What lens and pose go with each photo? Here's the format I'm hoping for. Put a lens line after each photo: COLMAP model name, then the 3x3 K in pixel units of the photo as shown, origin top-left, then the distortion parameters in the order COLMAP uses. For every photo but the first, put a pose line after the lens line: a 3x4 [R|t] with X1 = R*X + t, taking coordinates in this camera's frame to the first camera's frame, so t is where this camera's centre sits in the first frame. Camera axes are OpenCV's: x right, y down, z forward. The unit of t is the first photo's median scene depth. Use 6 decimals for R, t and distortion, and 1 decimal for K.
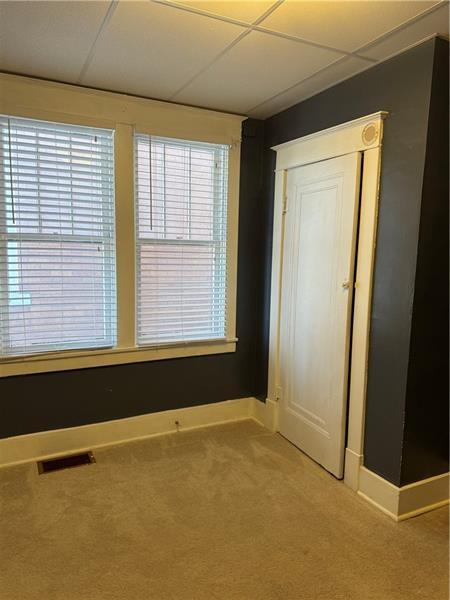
lens RADIAL K [[422.8, 0, 224.5], [0, 422.8, 301.8], [0, 0, 1]] dist [0.063112, -0.069235]
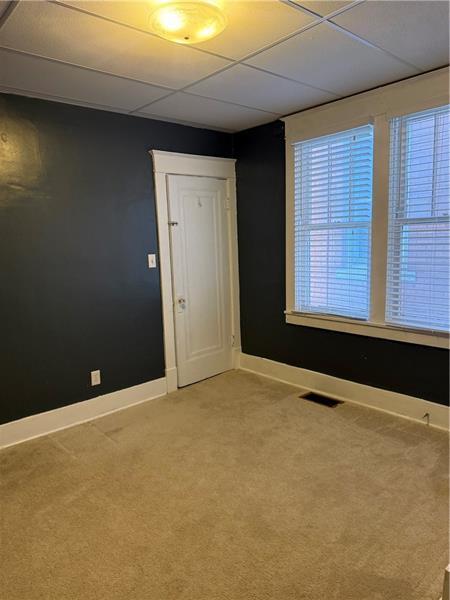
lens RADIAL K [[422.8, 0, 223.6], [0, 422.8, 300.3], [0, 0, 1]] dist [0.063112, -0.069235]
pose [[0.258159, 0.114630, -0.959278, 0.744369], [-0.074348, 0.992349, 0.098573, -0.028664], [0.963237, 0.045873, 0.264706, 0.352901]]
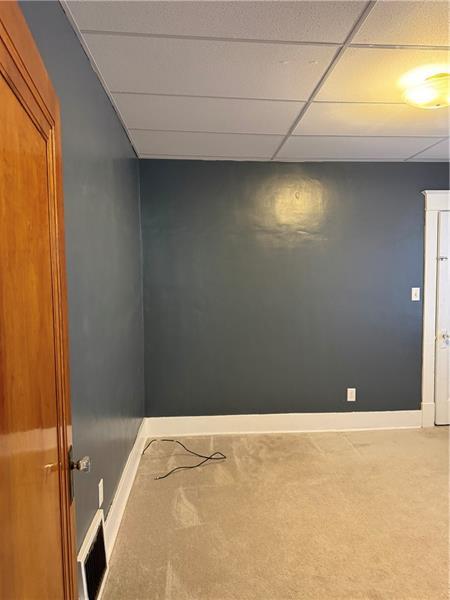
lens RADIAL K [[422.8, 0, 226.0], [0, 422.8, 300.7], [0, 0, 1]] dist [0.063112, -0.069235]
pose [[-0.387098, 0.041635, -0.921098, 0.916863], [-0.105540, 0.990413, 0.089122, -0.041408], [0.915979, 0.131711, -0.378993, 0.444232]]
